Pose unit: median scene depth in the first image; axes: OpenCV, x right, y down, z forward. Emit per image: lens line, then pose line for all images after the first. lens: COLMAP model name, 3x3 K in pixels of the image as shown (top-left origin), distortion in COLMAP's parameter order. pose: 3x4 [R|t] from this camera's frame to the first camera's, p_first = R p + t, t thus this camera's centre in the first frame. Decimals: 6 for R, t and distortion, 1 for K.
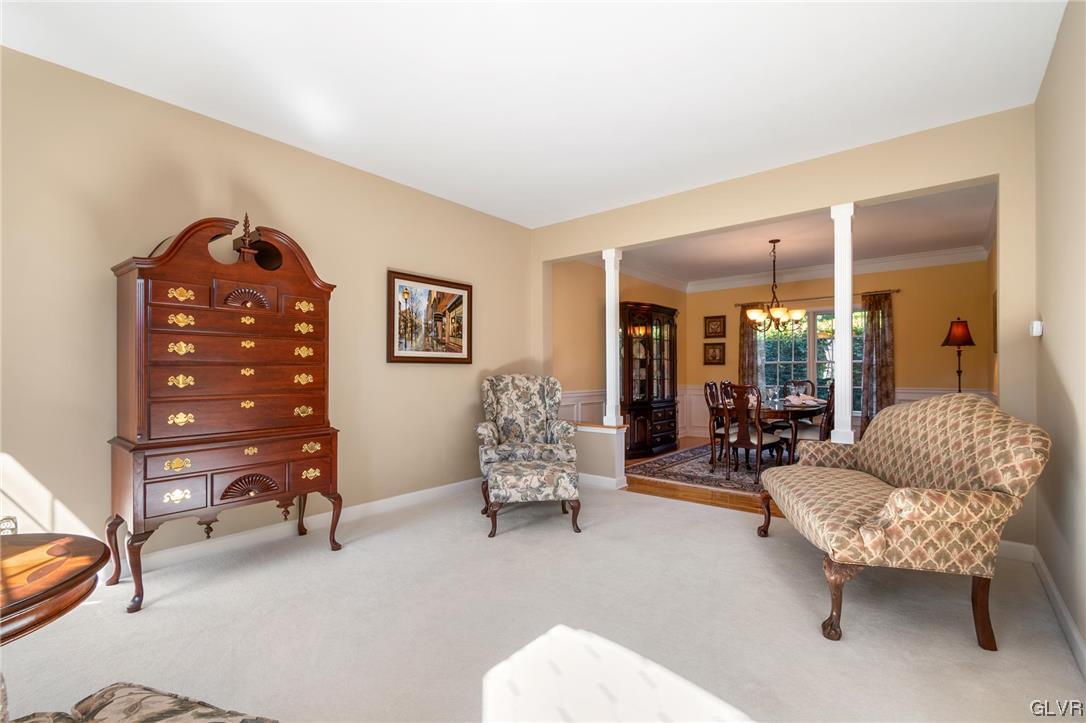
lens RADIAL K [[491.3, 0, 541.4], [0, 491.3, 370.0], [0, 0, 1]] dist [0.009884, -0.005566]
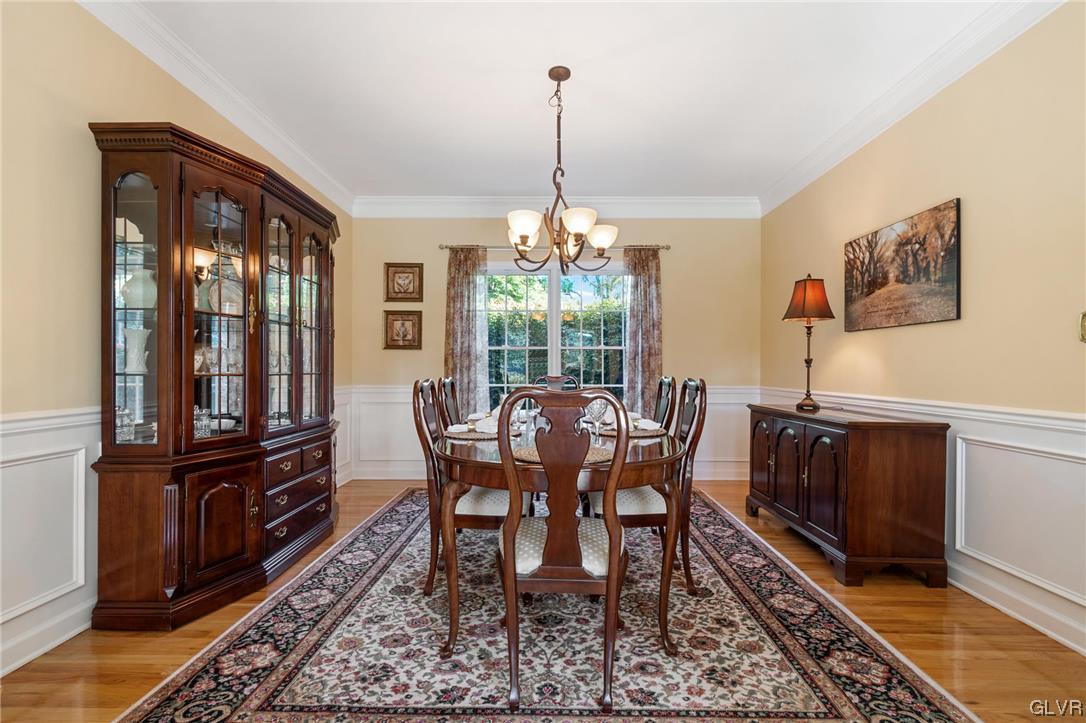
lens RADIAL K [[491.3, 0, 547.7], [0, 491.3, 369.5], [0, 0, 1]] dist [0.009884, -0.005566]
pose [[0.775124, 0.004036, 0.631797, 0.142777], [-0.007750, 0.999965, 0.003121, 0.011009], [-0.631762, -0.007316, 0.775128, 0.527495]]
